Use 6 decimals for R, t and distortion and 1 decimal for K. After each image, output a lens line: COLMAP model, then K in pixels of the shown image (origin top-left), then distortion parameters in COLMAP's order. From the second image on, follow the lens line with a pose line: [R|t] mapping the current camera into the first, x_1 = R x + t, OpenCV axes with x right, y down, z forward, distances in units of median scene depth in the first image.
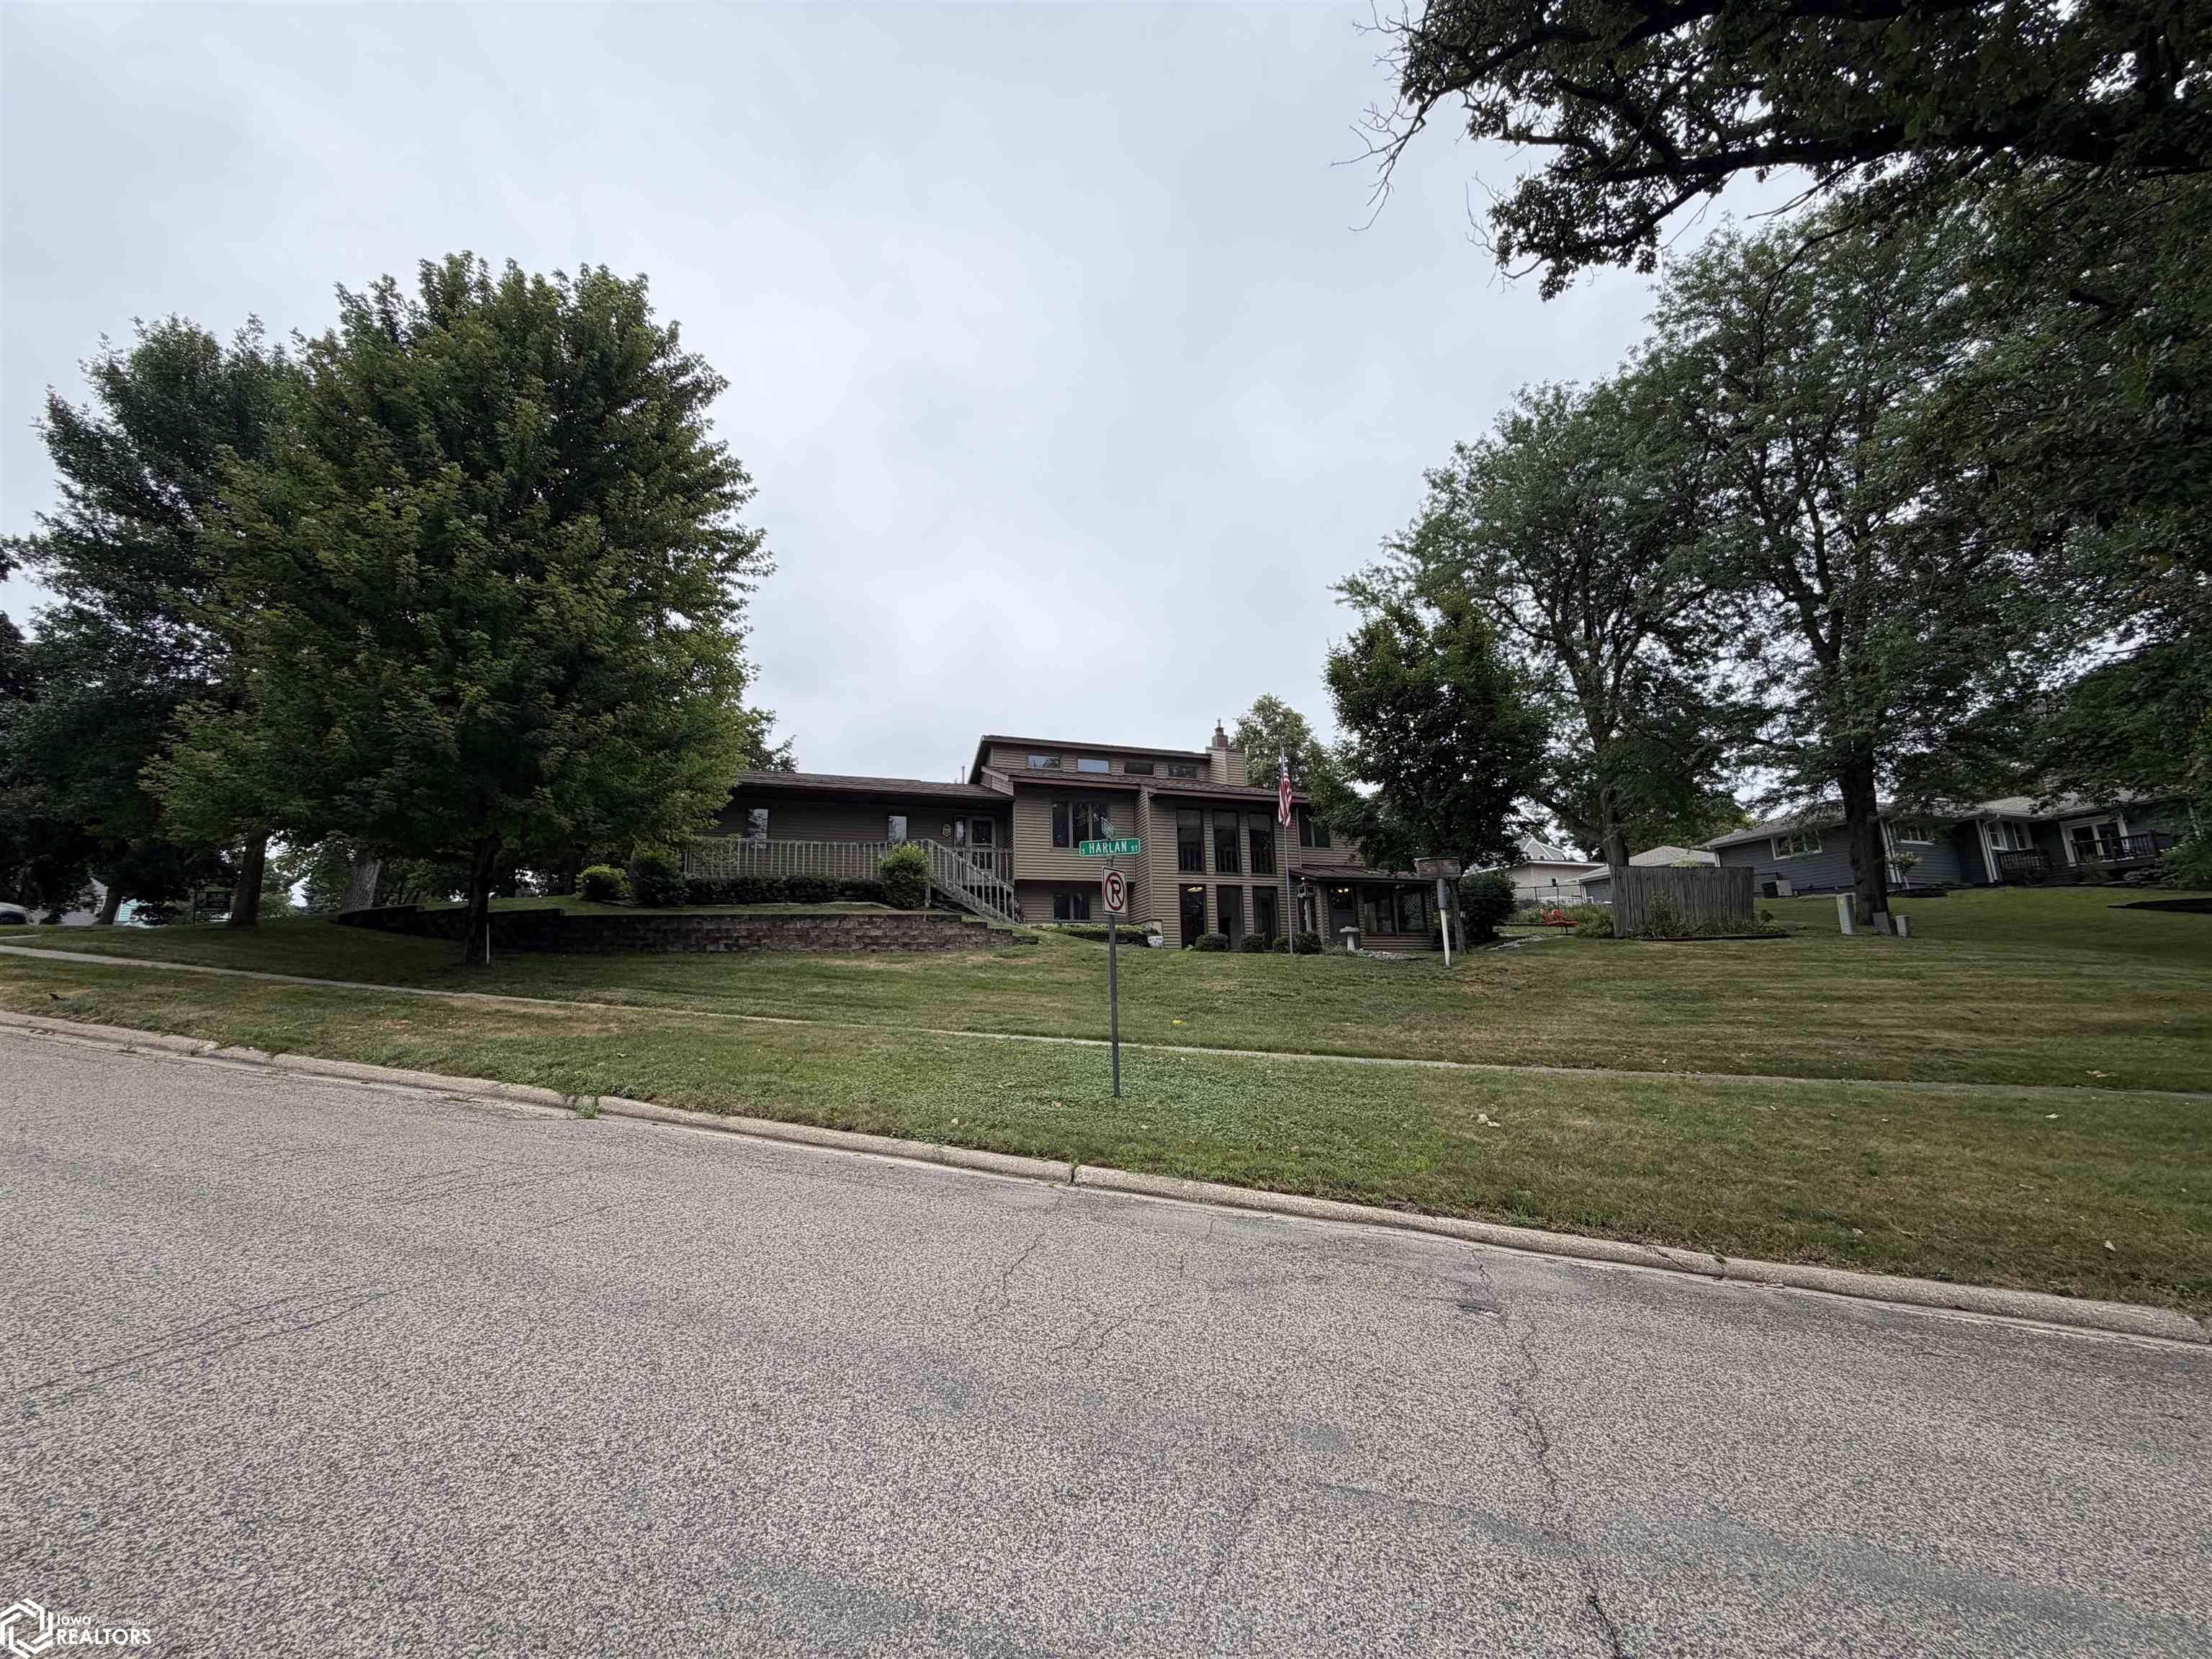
lens RADIAL K [[886.7, 0, 1099.9], [0, 886.7, 834.5], [0, 0, 1]] dist [0.001290, -0.000199]
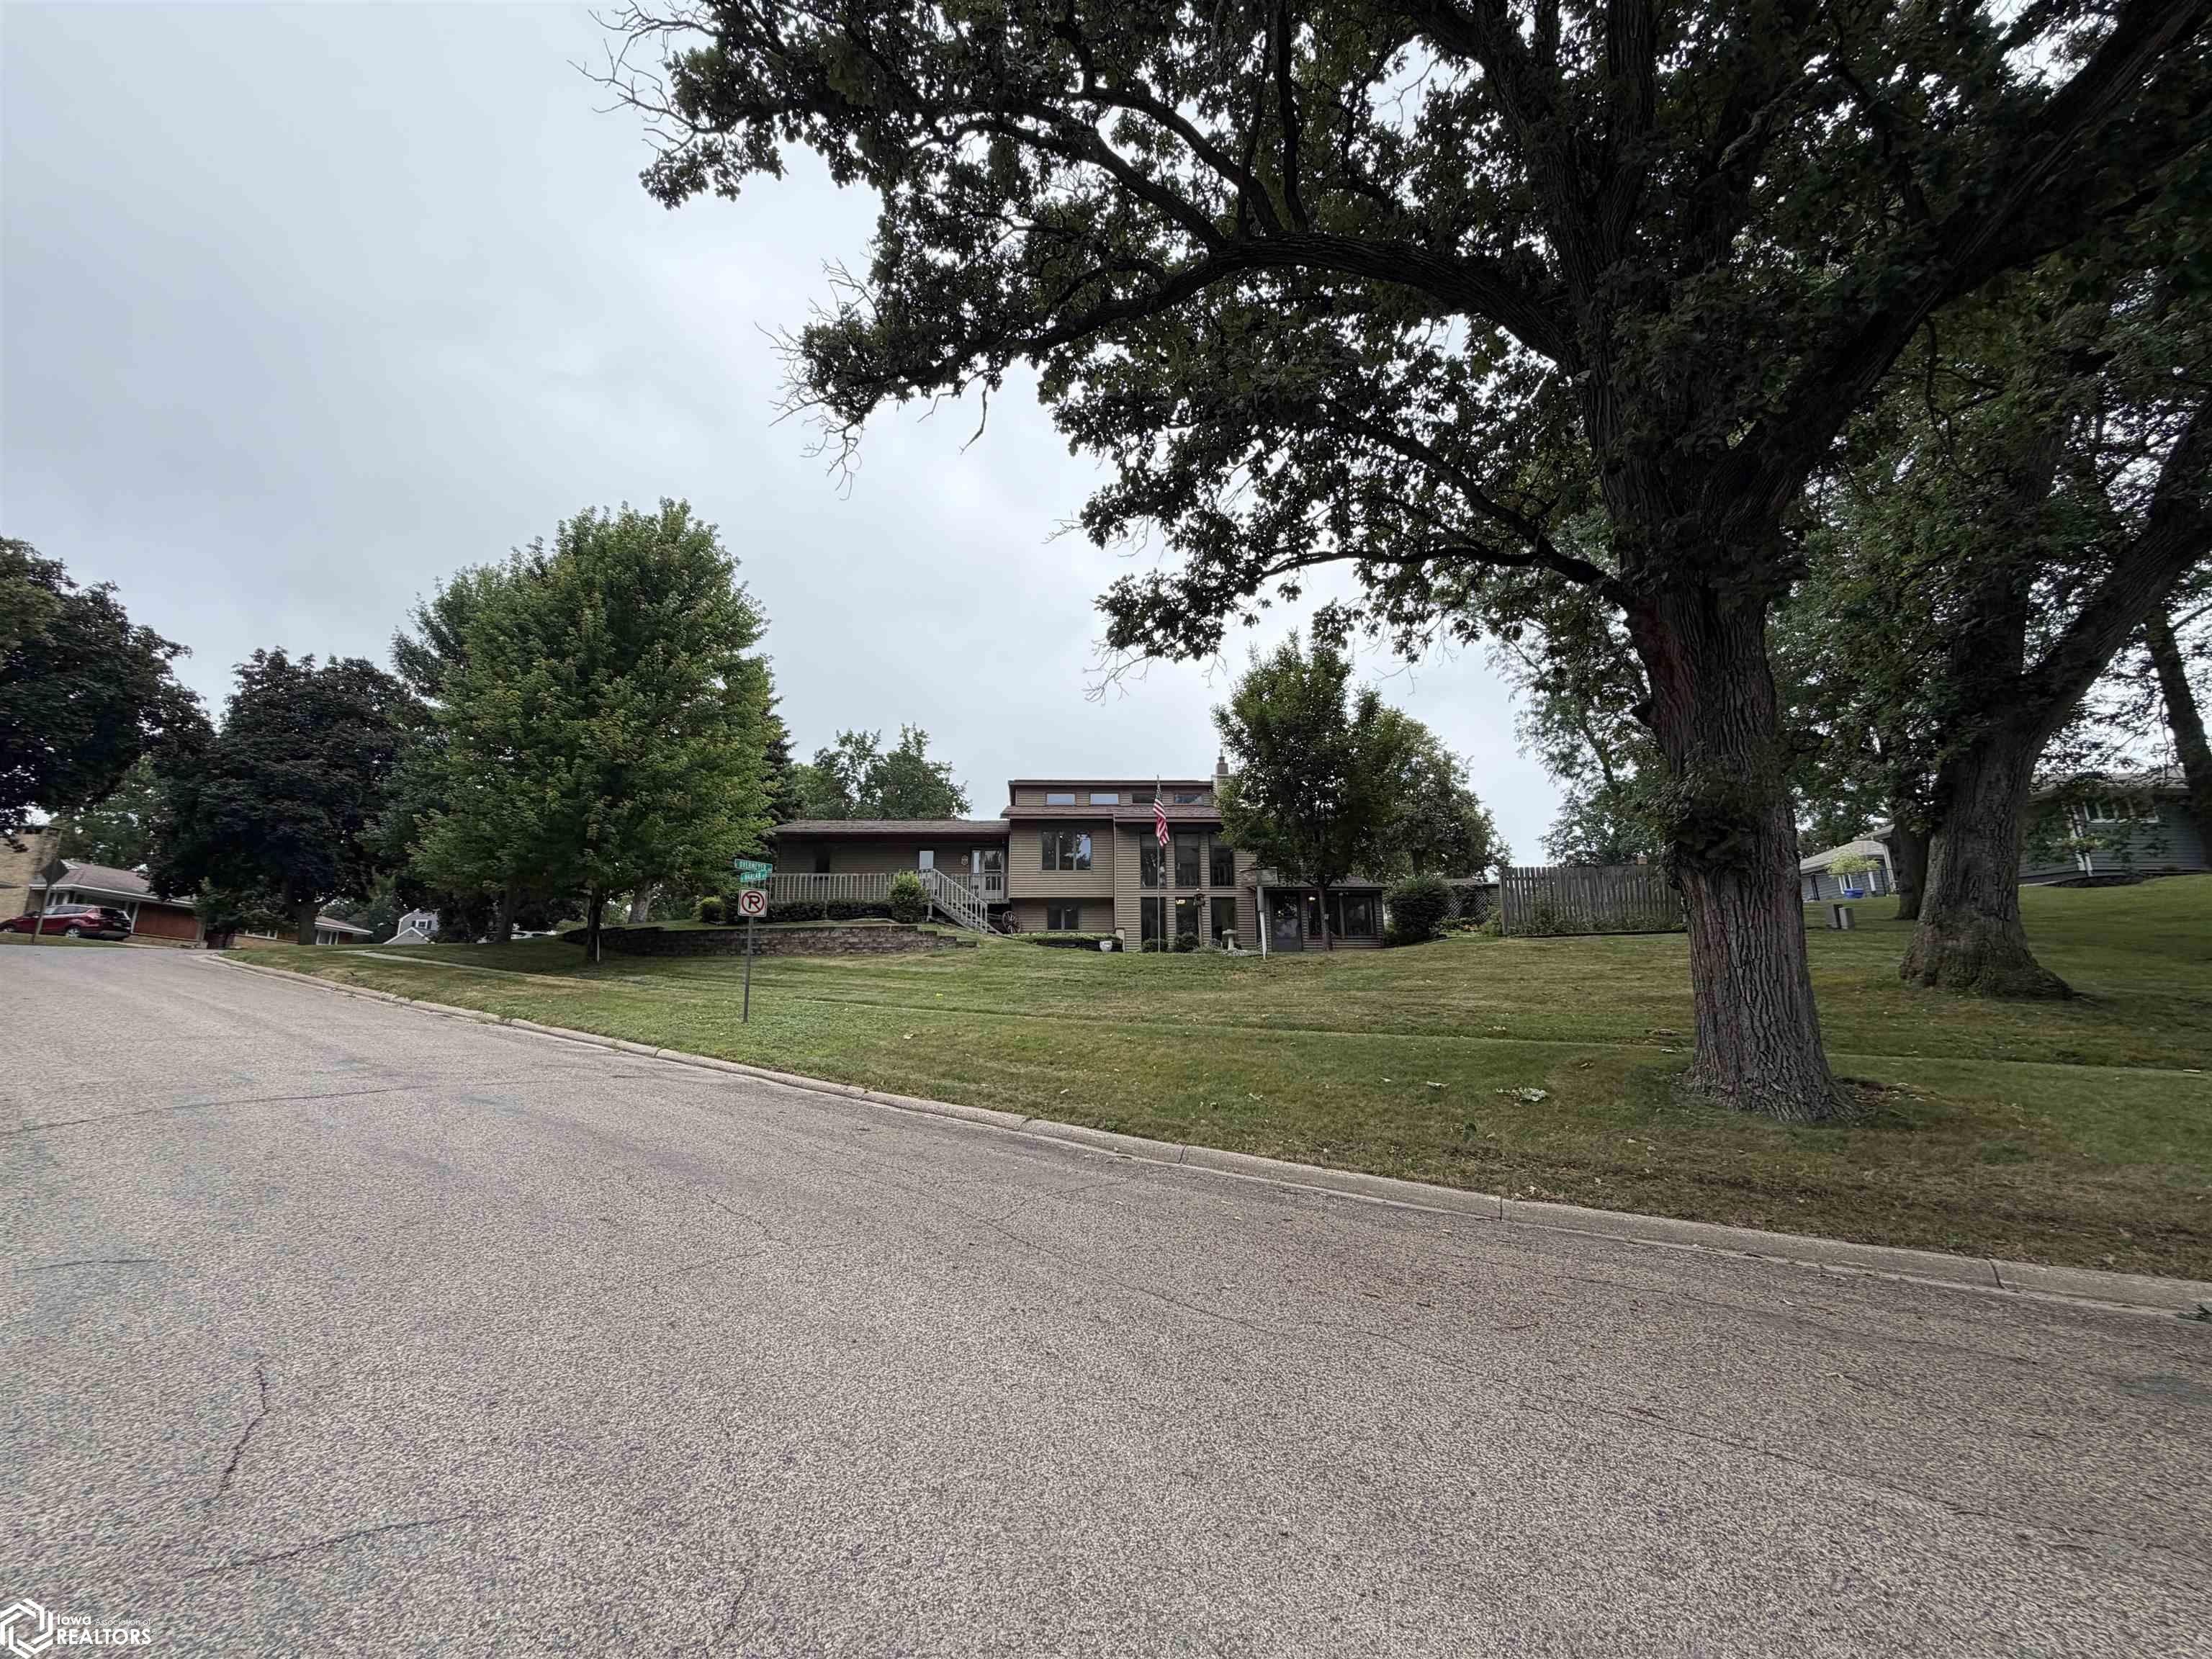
lens RADIAL K [[896.1, 0, 1106.0], [0, 896.1, 829.5], [0, 0, 1]] dist [0.018951, 0.000016]
pose [[0.951651, -0.054591, -0.302291, 0.460952], [0.045971, 0.998309, -0.035565, 0.006909], [0.303722, 0.019949, 0.952552, -0.170016]]
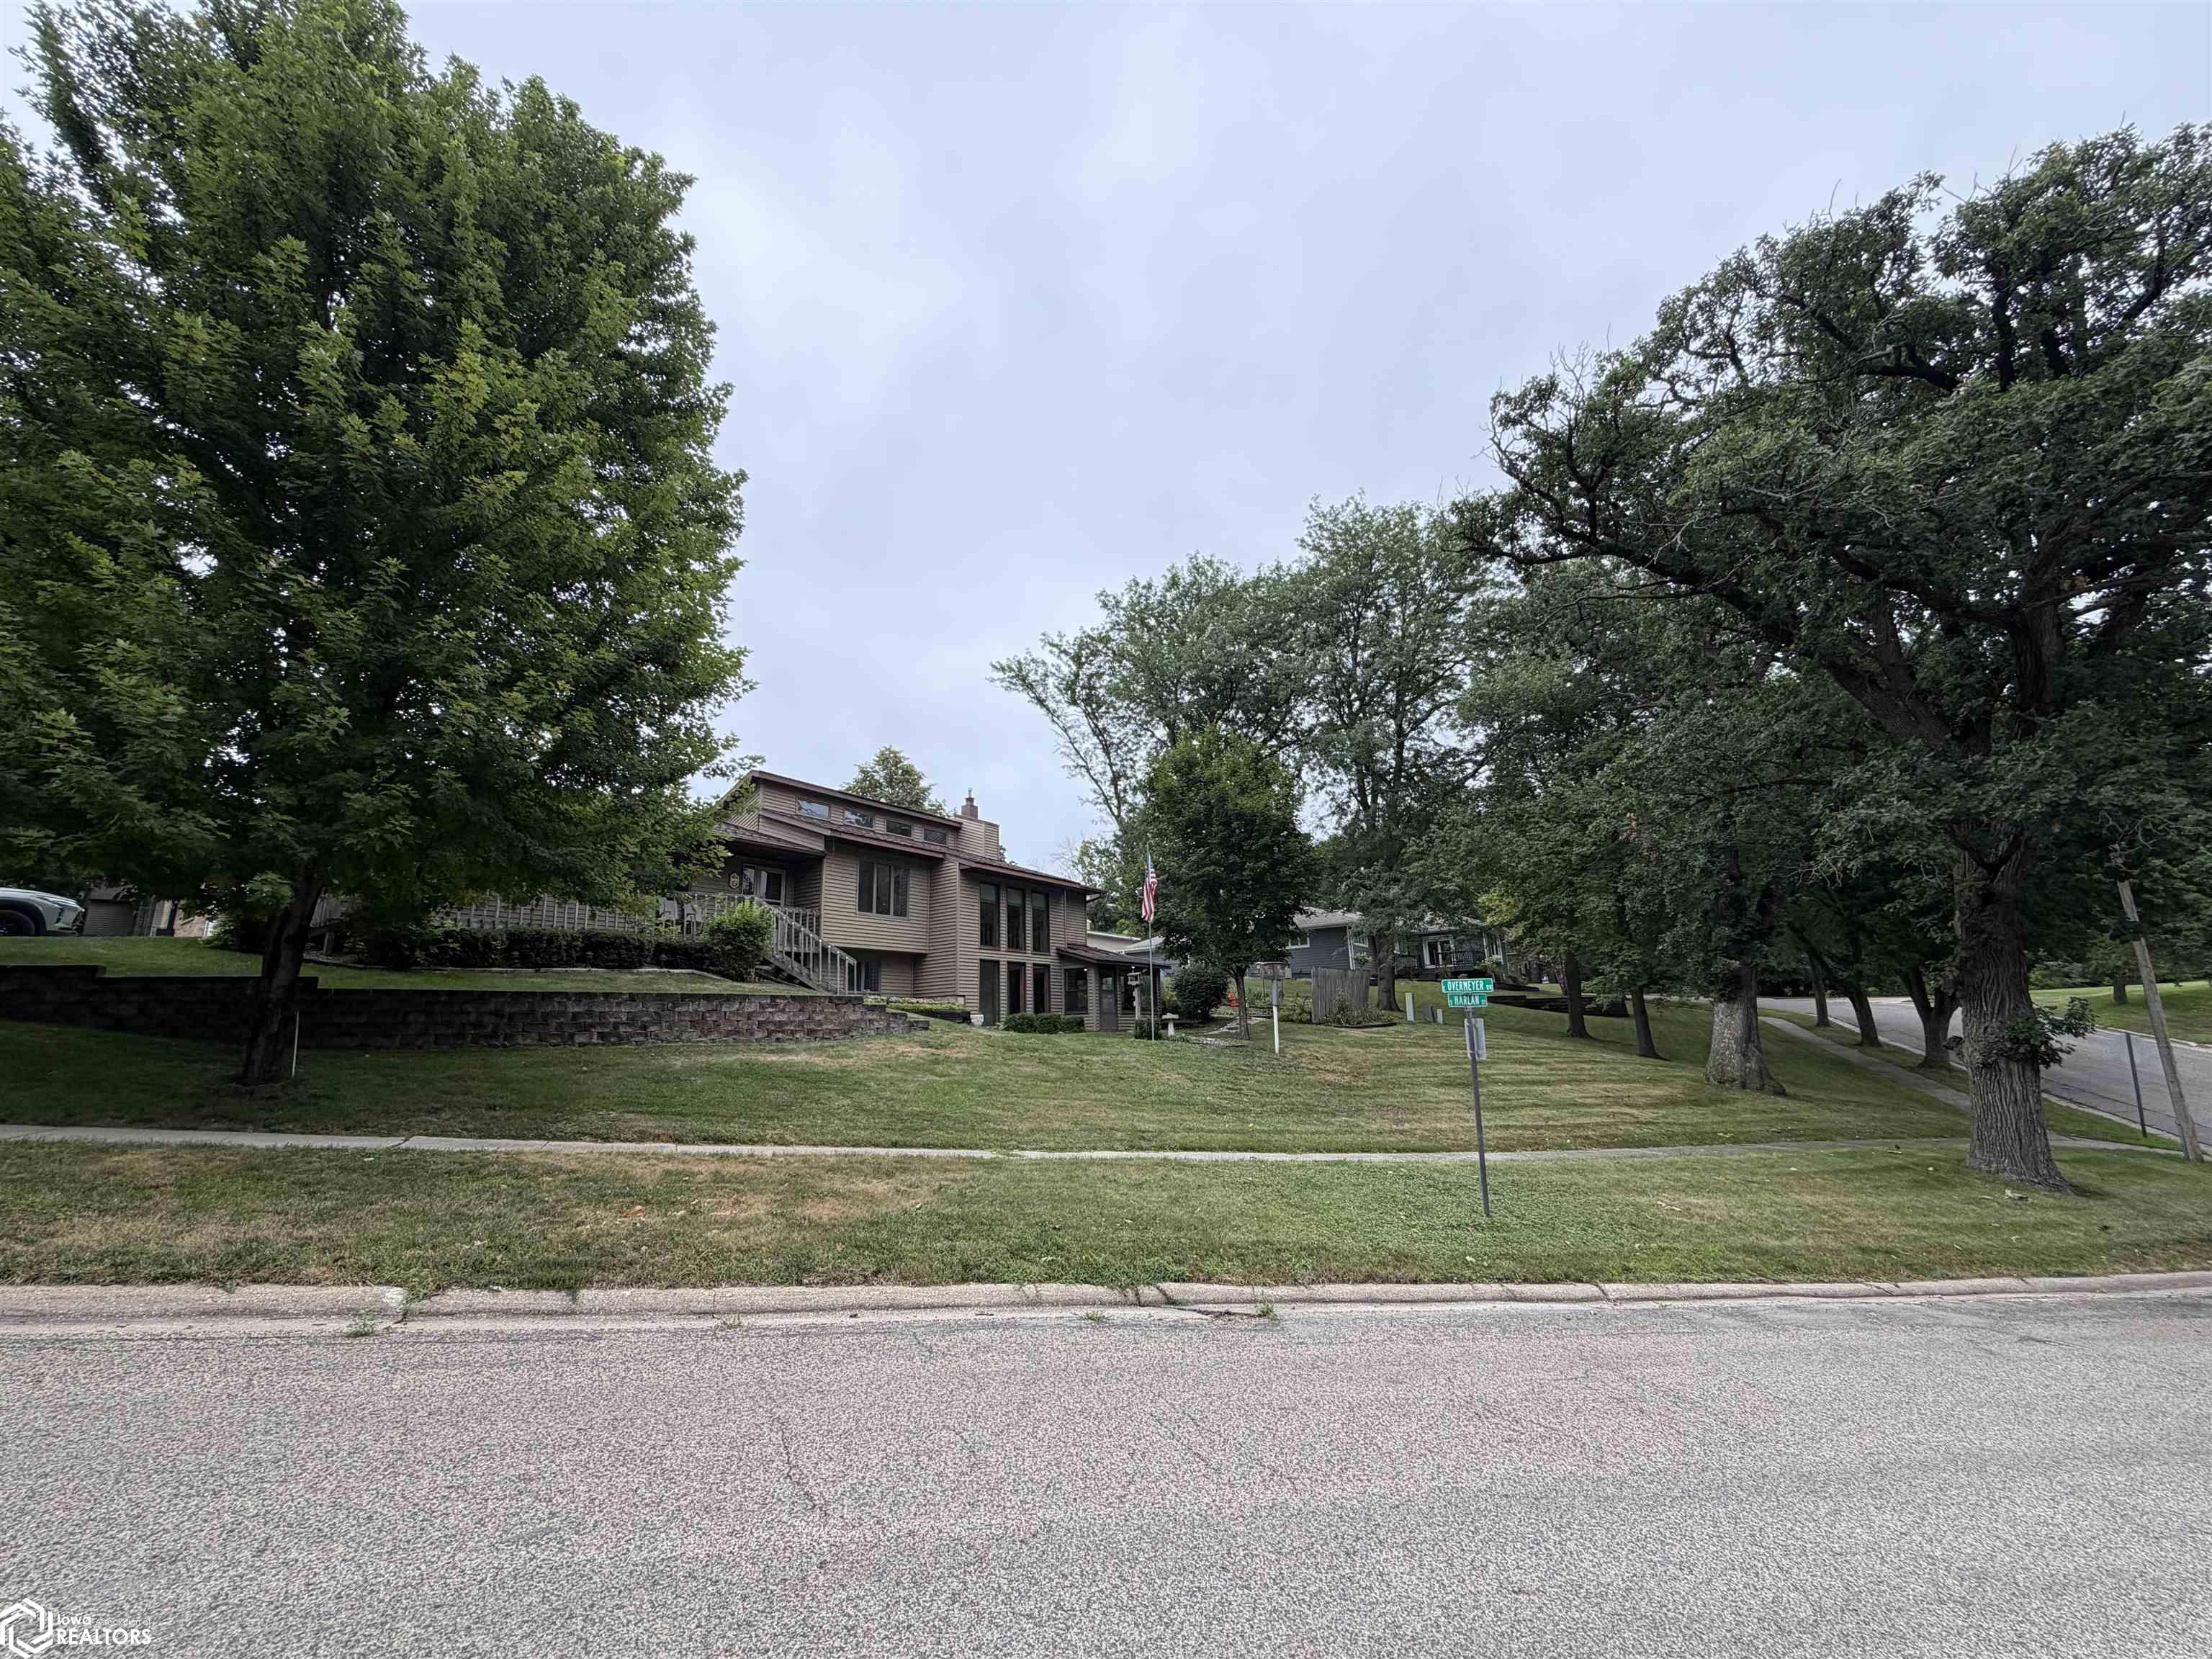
lens RADIAL K [[886.7, 0, 1099.9], [0, 886.7, 834.5], [0, 0, 1]] dist [0.001290, -0.000199]
pose [[0.815838, 0.130370, 0.563394, -0.423607], [-0.104687, 0.991455, -0.077828, -0.022031], [-0.568726, 0.004515, 0.822515, 0.122703]]
